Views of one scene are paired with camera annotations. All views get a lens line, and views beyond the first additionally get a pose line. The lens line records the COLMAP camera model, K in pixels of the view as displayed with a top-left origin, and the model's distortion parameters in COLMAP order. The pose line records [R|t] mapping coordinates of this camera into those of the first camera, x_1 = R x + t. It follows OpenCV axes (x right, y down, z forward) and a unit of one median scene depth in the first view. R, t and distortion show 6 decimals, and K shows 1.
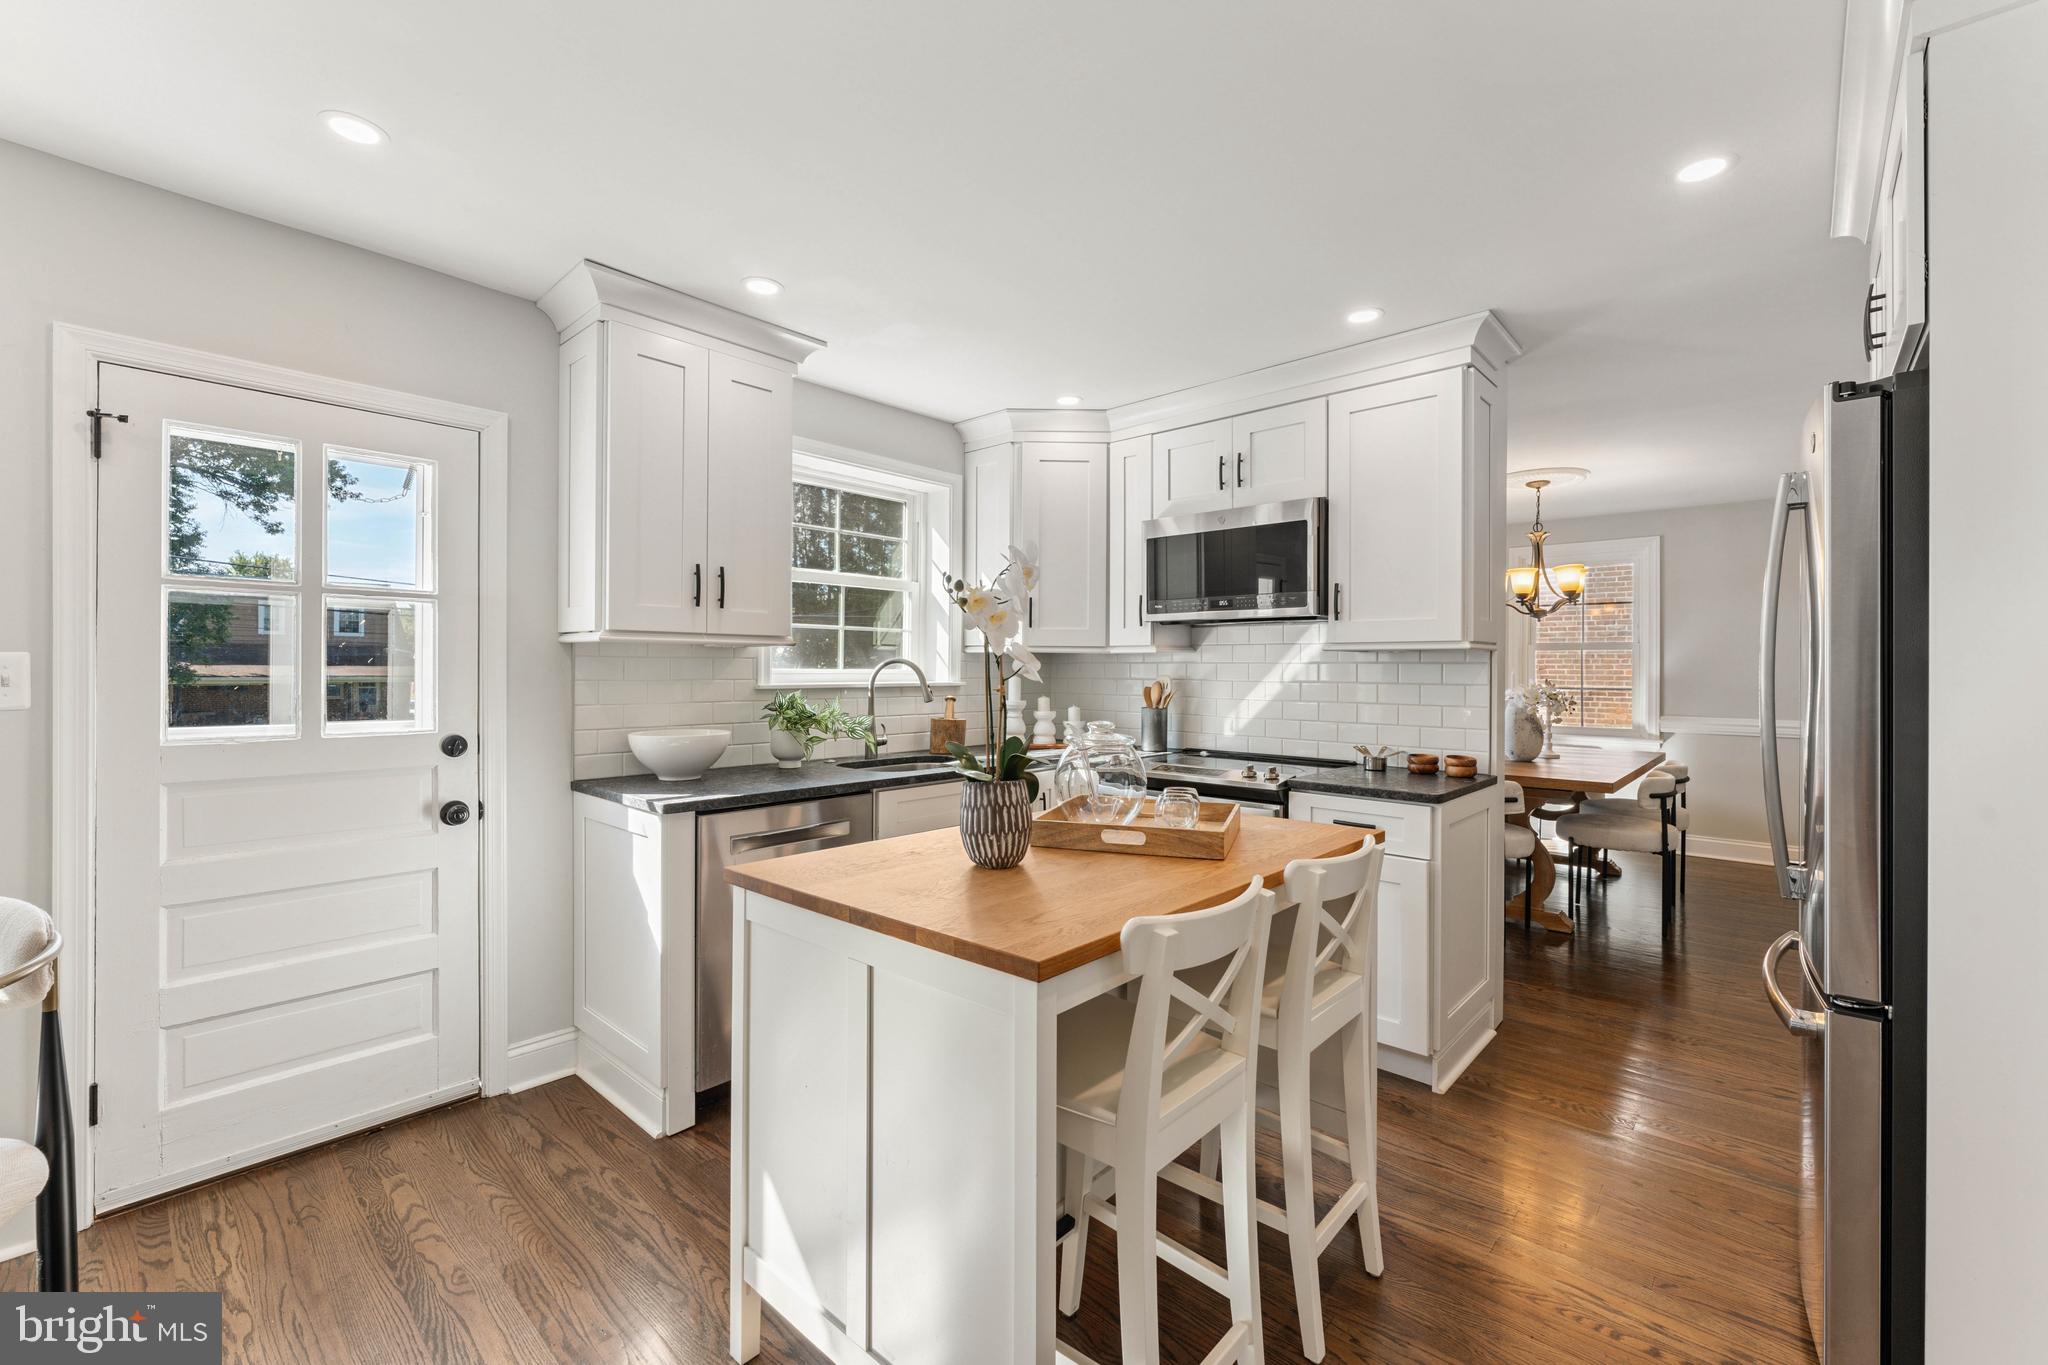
lens RADIAL K [[832.2, 0, 1042.3], [0, 832.2, 674.1], [0, 0, 1]] dist [-0.000691, 0.000024]
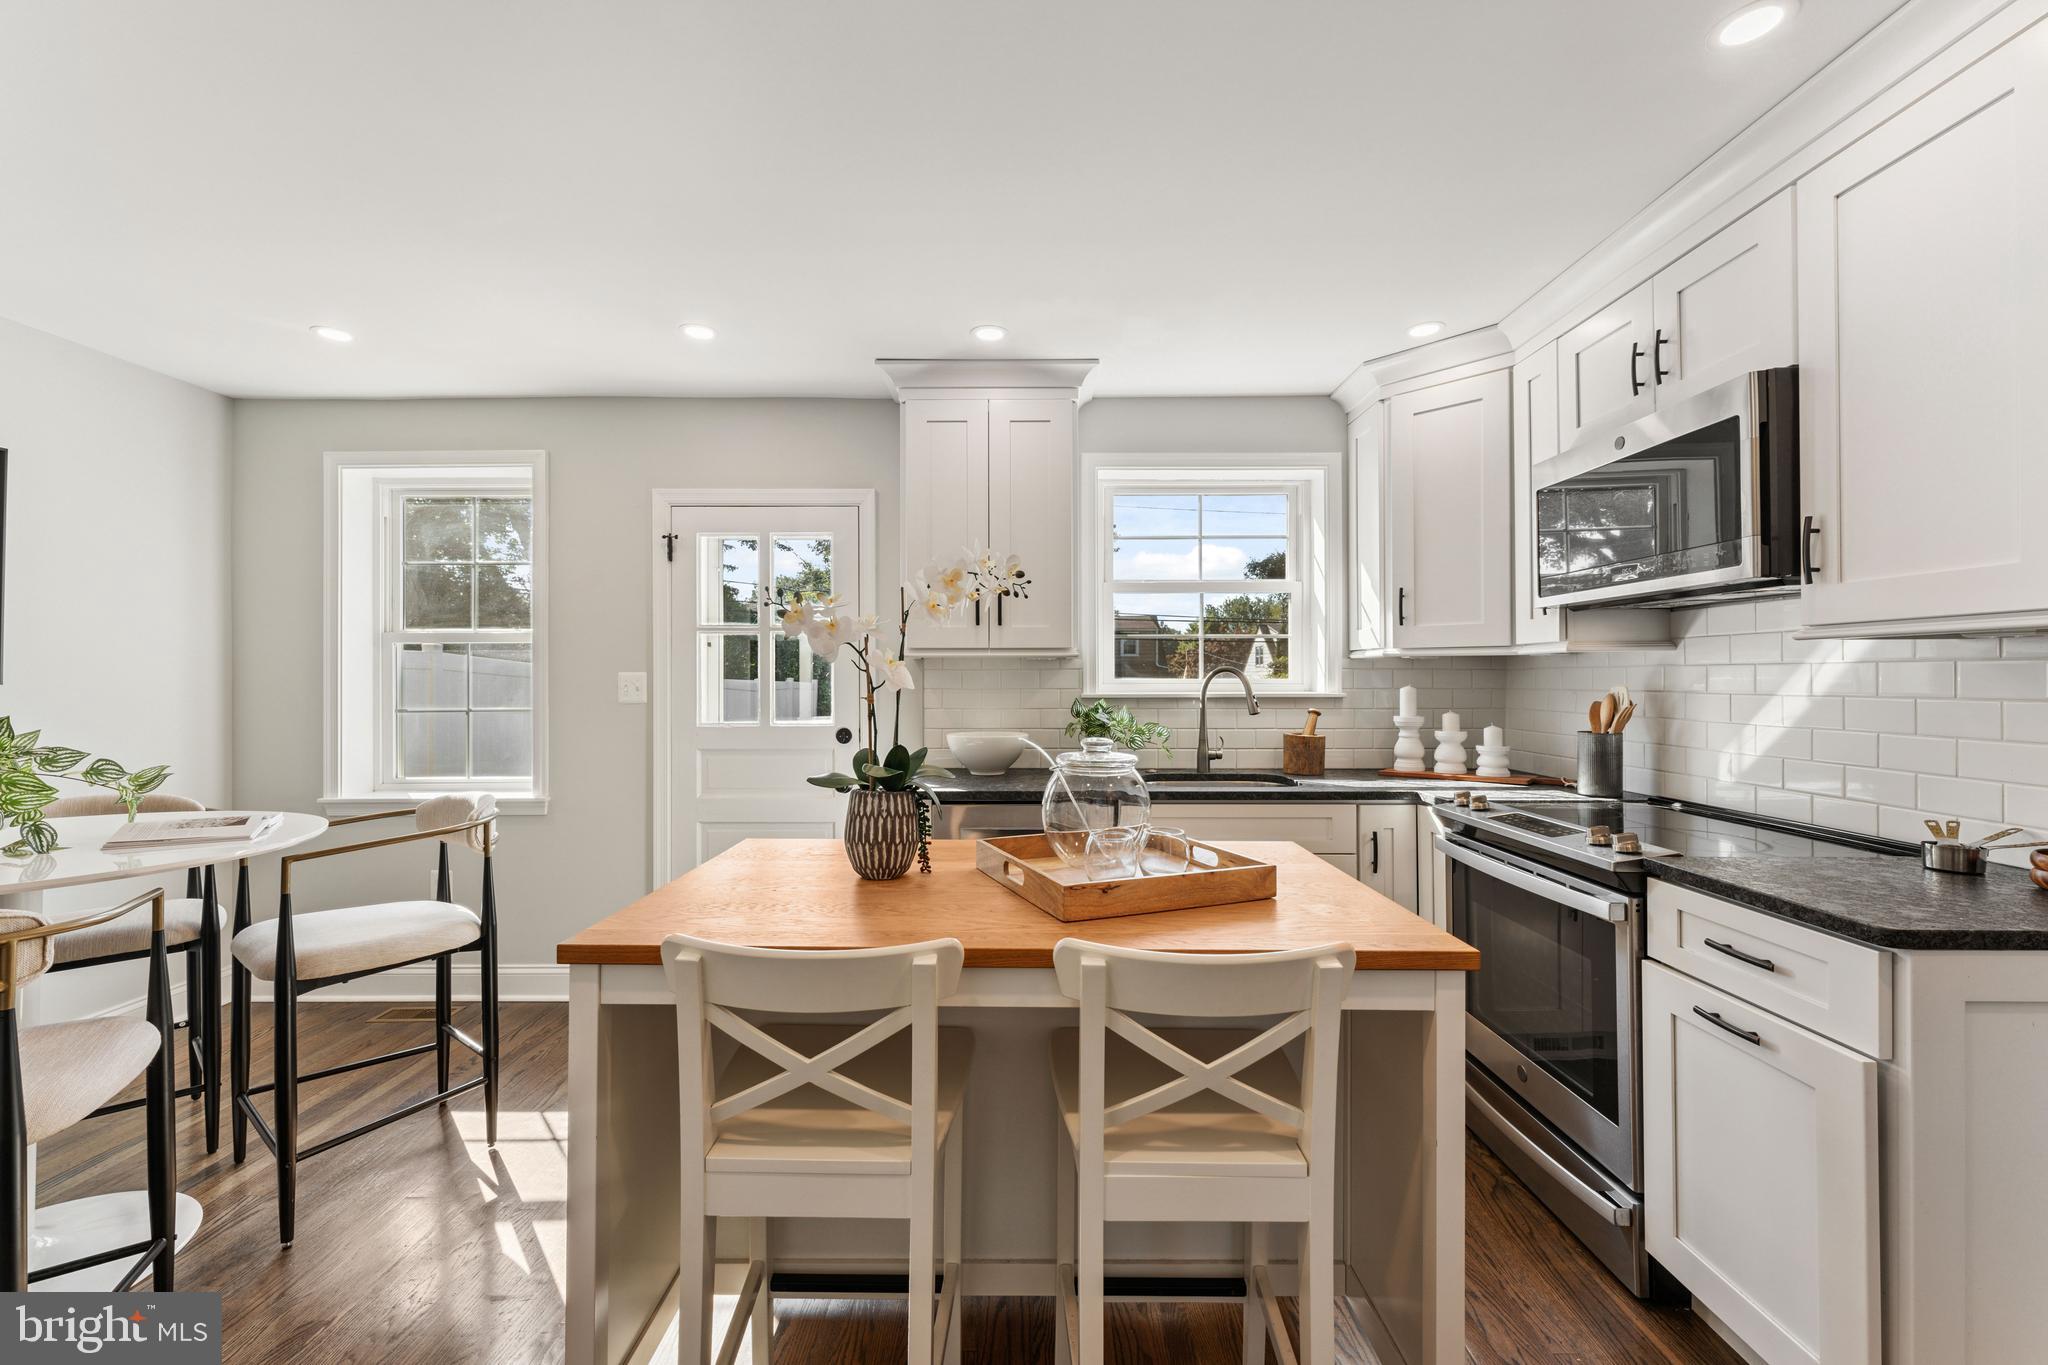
lens RADIAL K [[832.2, 0, 1028.5], [0, 832.2, 675.0], [0, 0, 1]] dist [-0.000691, 0.000024]
pose [[0.664426, -0.010430, -0.747281, 0.358807], [0.001255, 0.999917, -0.012841, 0.001833], [0.747353, 0.007594, 0.664384, 0.211143]]
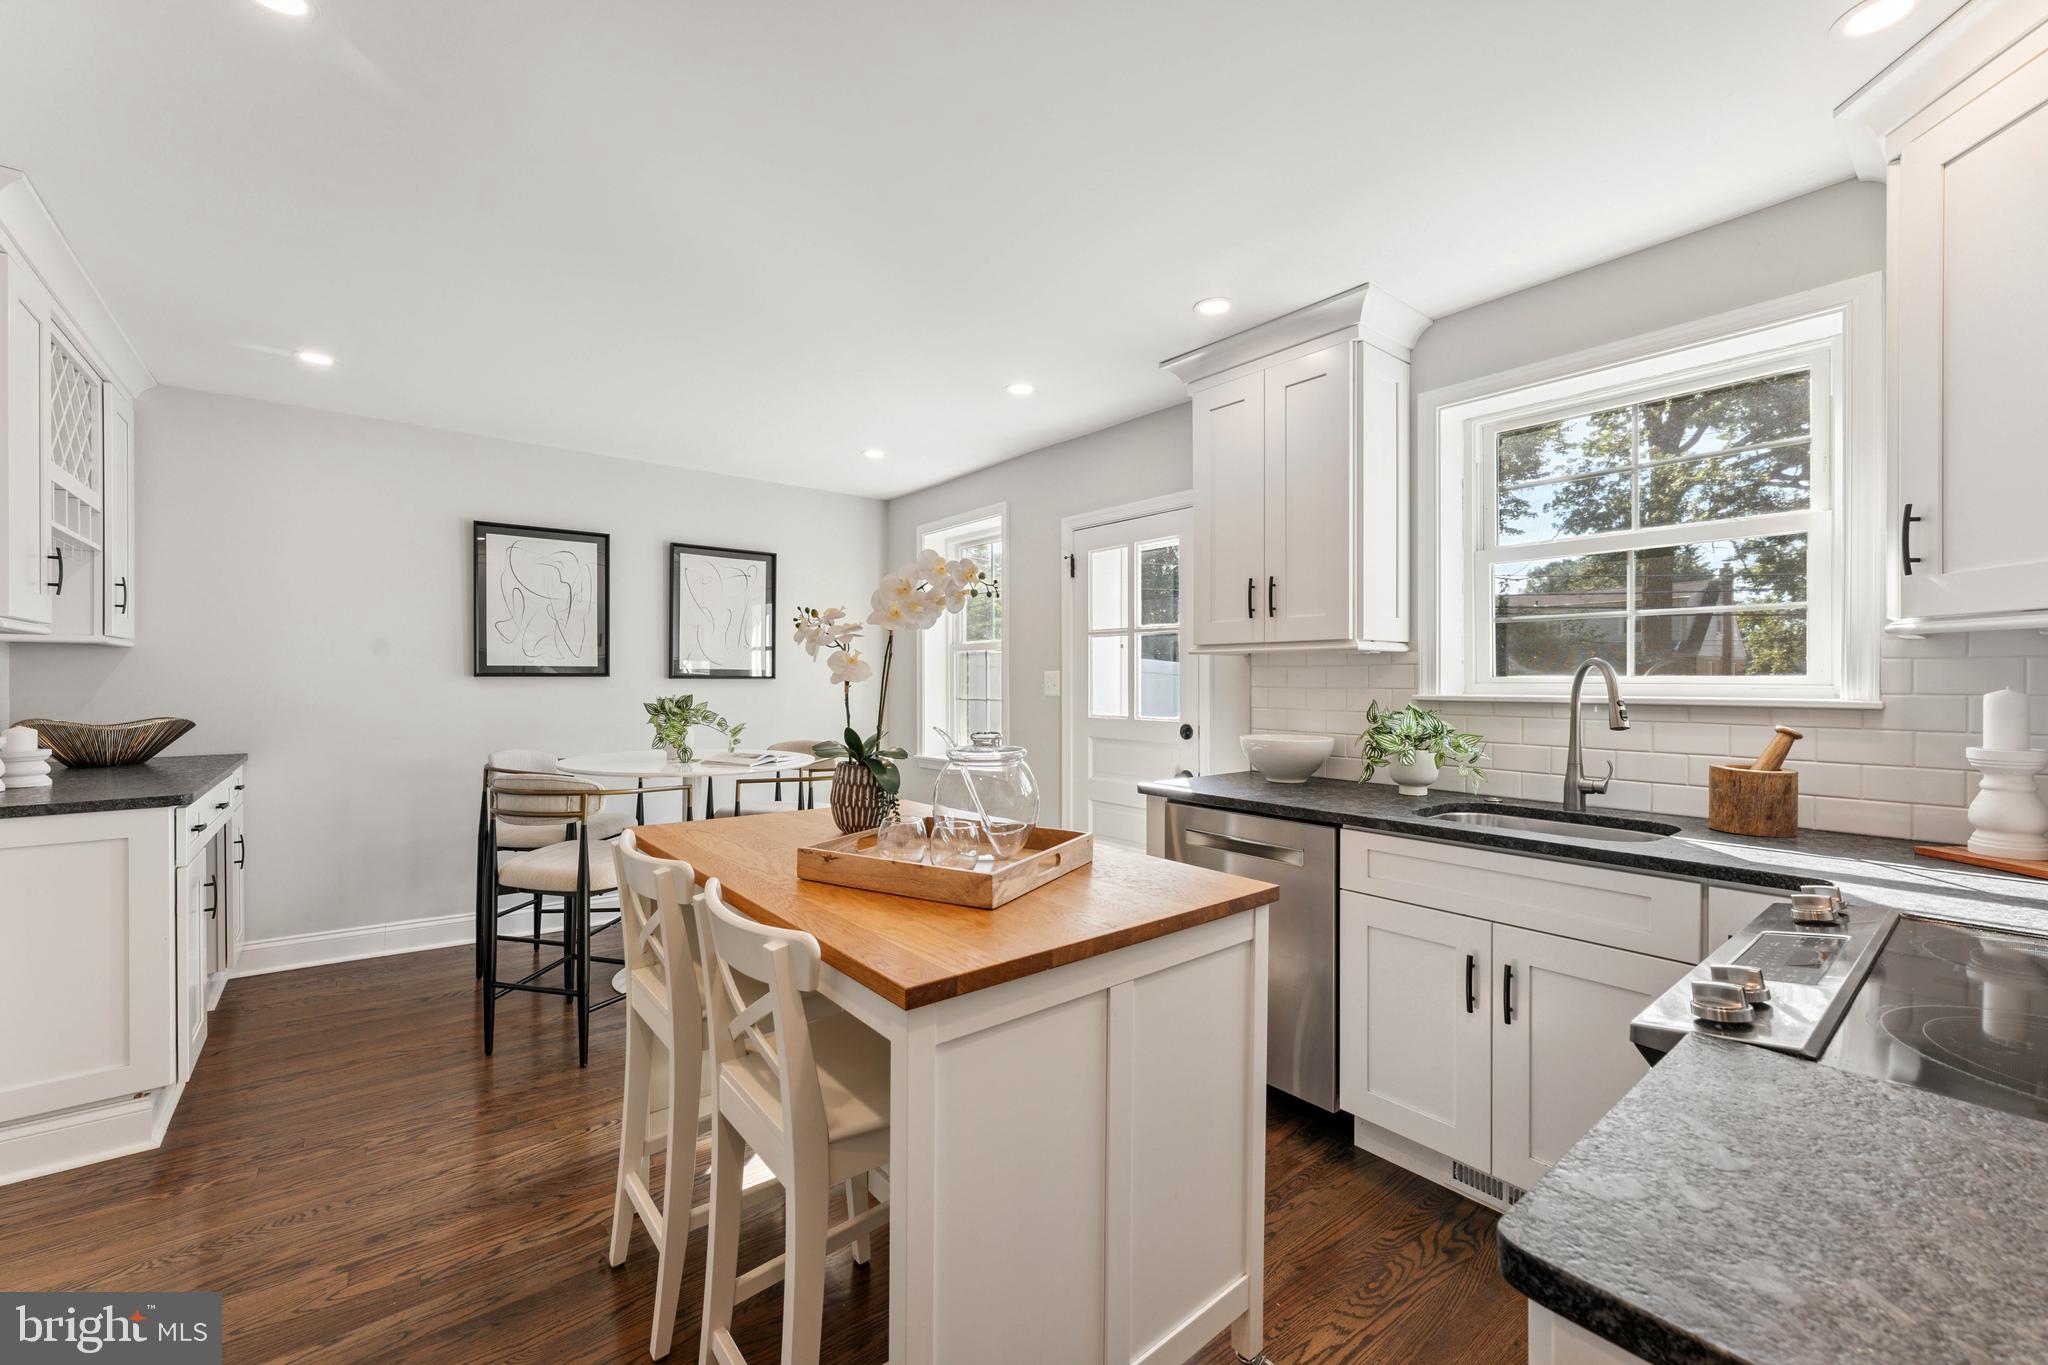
lens RADIAL K [[832.2, 0, 1021.5], [0, 832.2, 687.2], [0, 0, 1]] dist [-0.000691, 0.000024]
pose [[-0.168163, 0.002560, -0.985756, 0.501900], [-0.008709, 0.999954, 0.004083, 0.004225], [0.985721, 0.009271, -0.168133, 0.651141]]
